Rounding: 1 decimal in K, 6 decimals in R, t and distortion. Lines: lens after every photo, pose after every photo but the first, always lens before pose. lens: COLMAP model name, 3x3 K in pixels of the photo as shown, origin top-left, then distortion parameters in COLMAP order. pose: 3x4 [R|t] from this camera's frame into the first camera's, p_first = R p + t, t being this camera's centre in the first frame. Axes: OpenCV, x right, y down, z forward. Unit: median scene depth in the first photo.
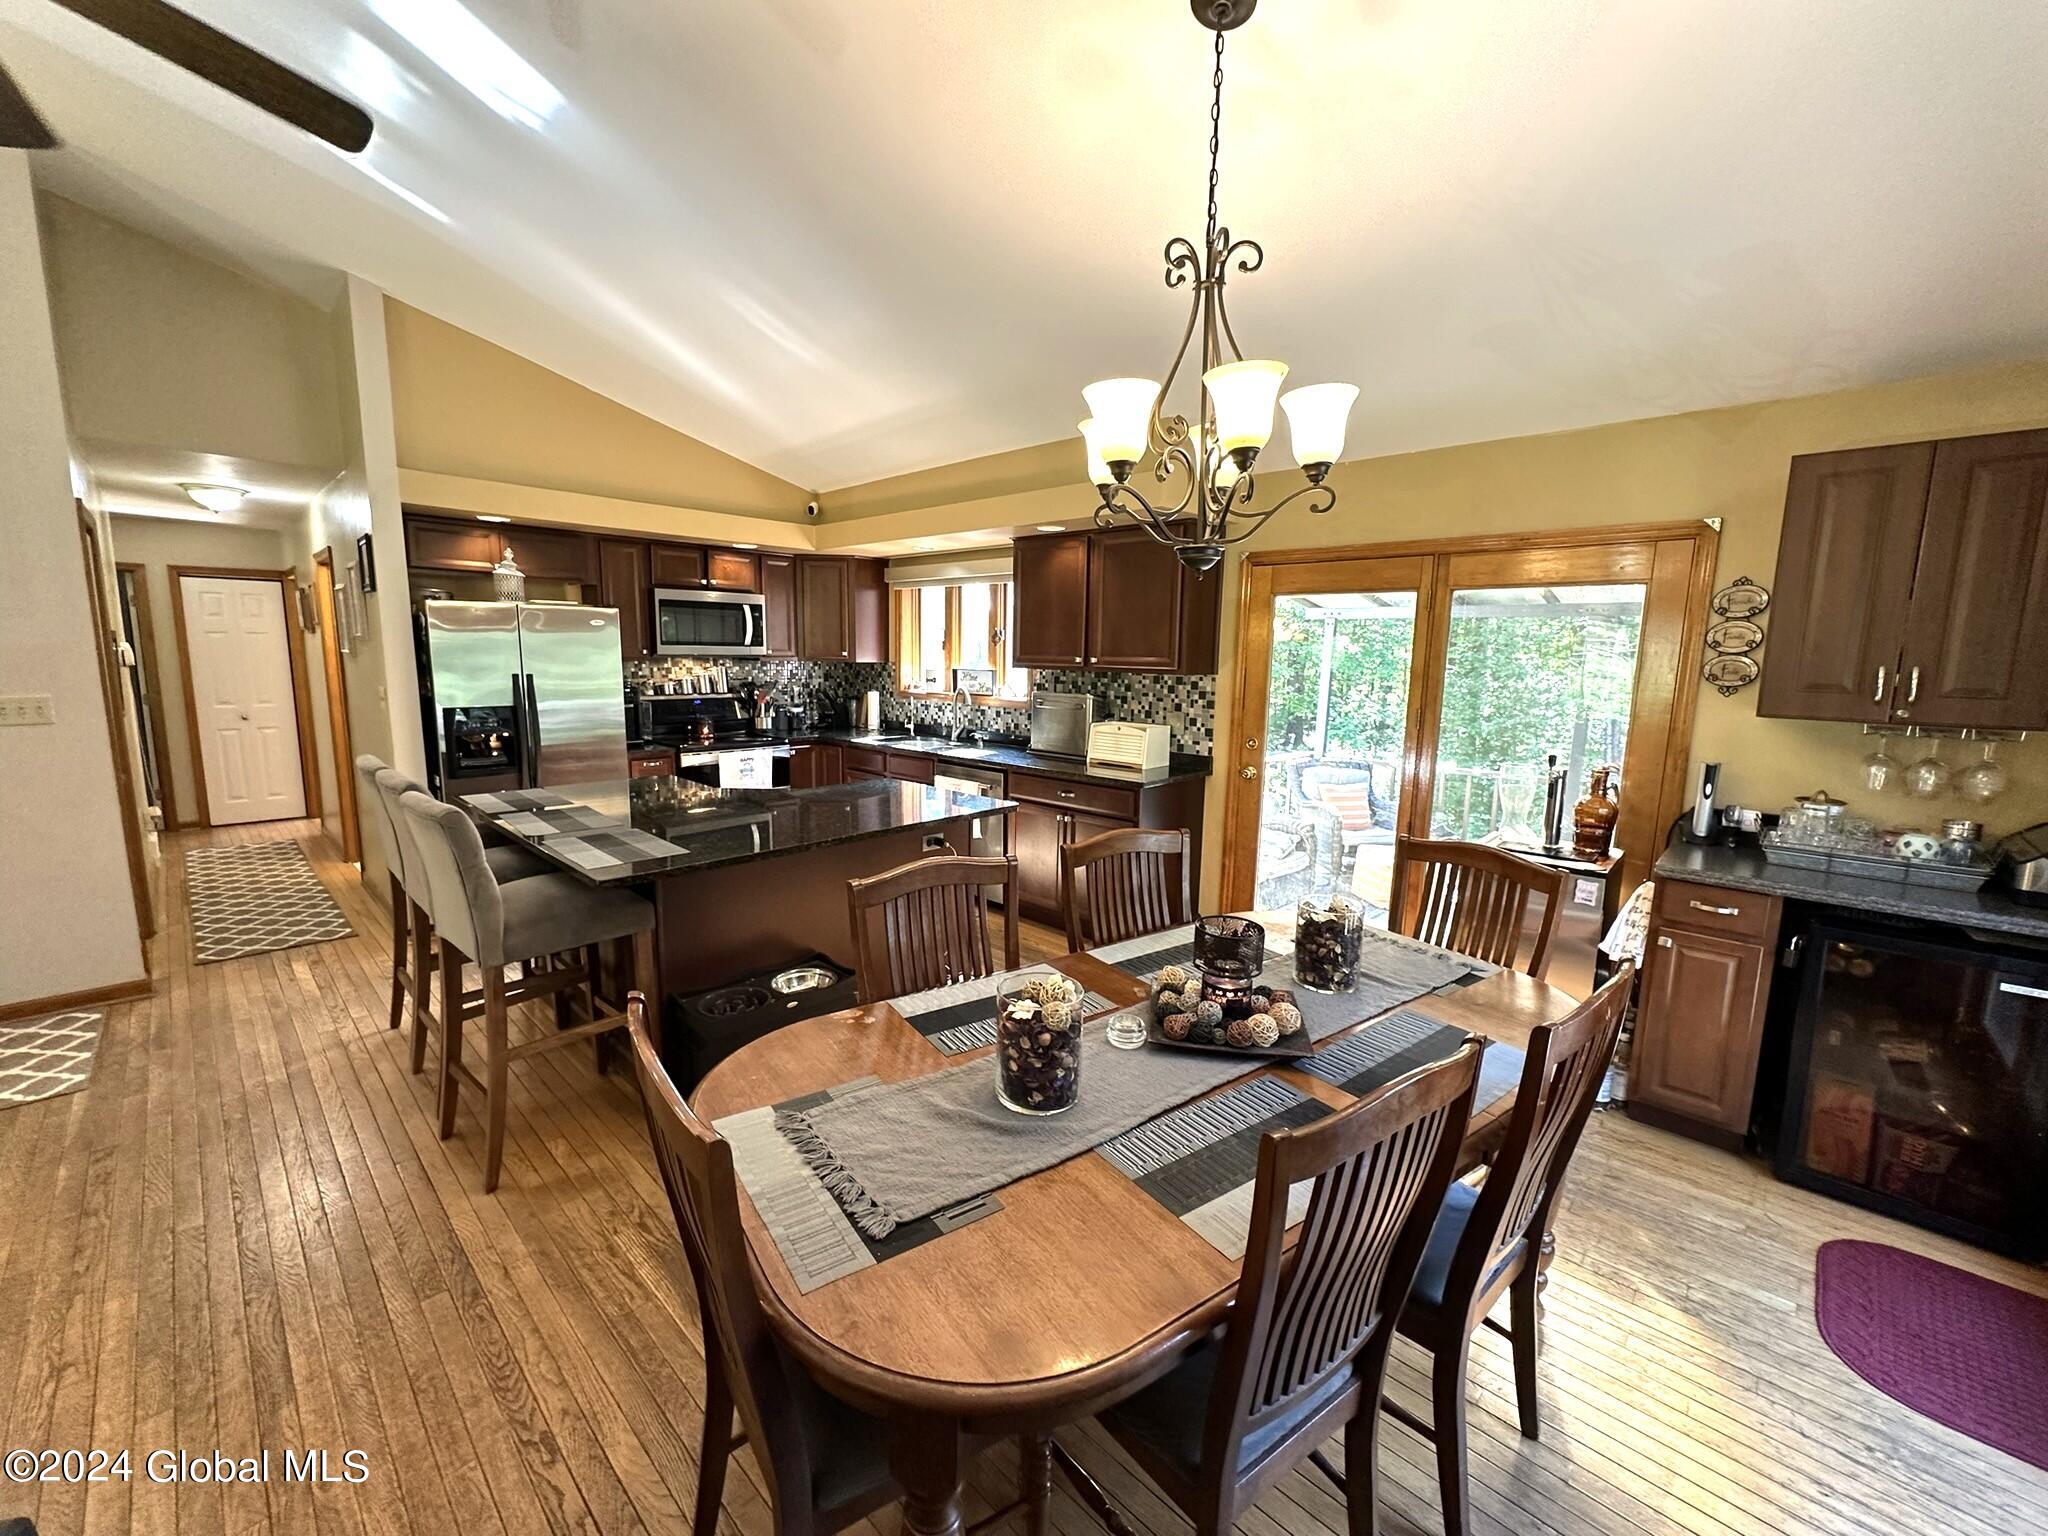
lens RADIAL K [[825.2, 0, 1021.4], [0, 825.2, 763.8], [0, 0, 1]] dist [0.001313, 0.000152]
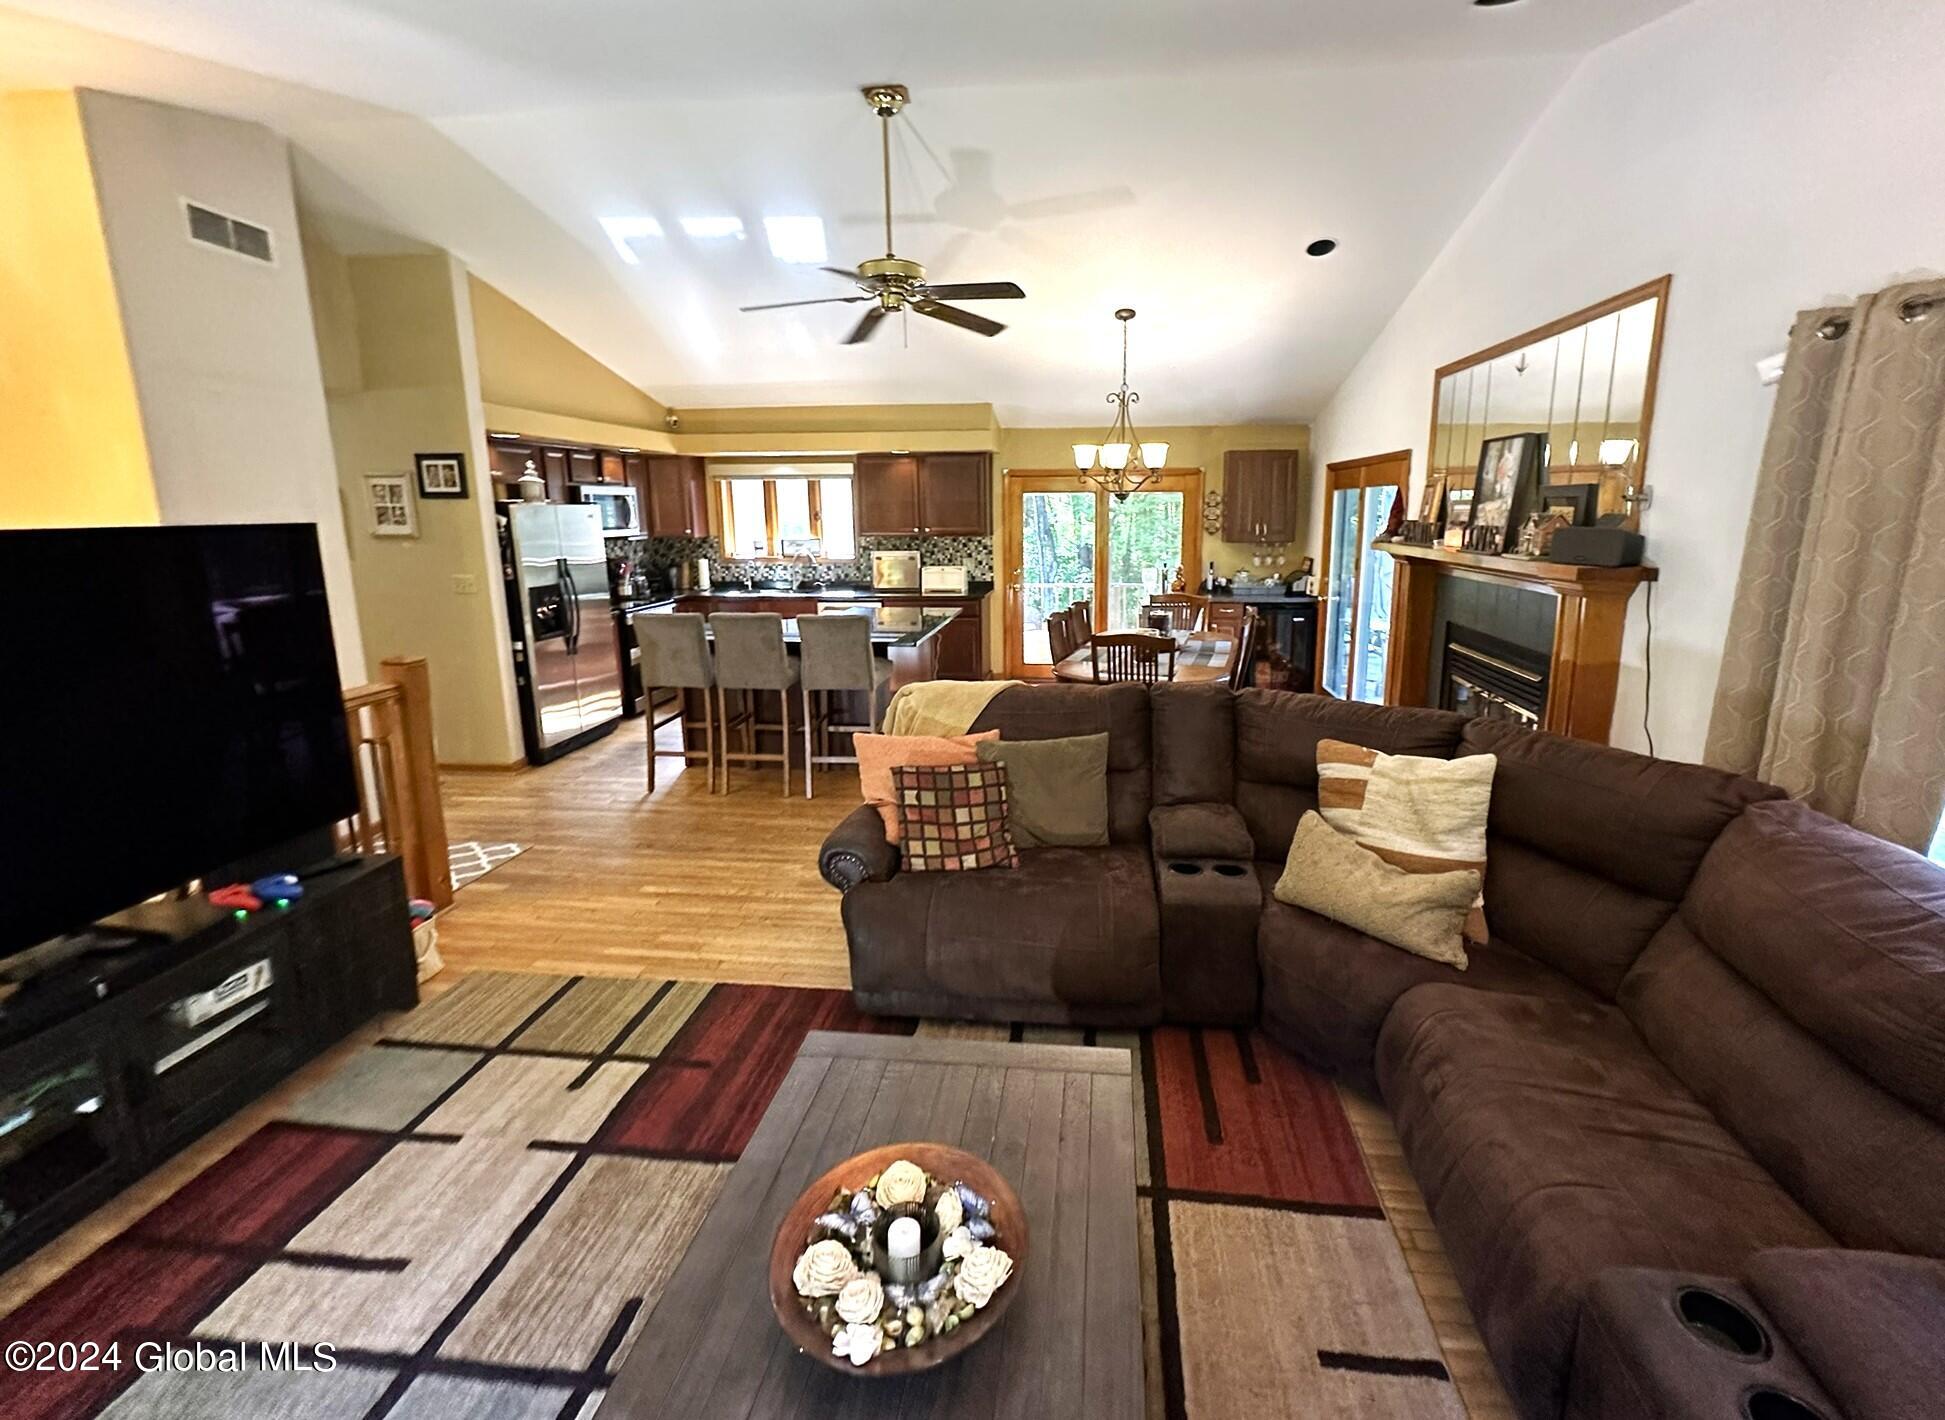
lens RADIAL K [[783.7, 0, 1020.1], [0, 783.7, 651.3], [0, 0, 1]] dist [0.001313, 0.000152]
pose [[0.793032, -0.131360, 0.594849, -0.706757], [0.103911, 0.991333, 0.080384, 0.011287], [-0.600253, -0.001936, 0.799808, -0.384130]]
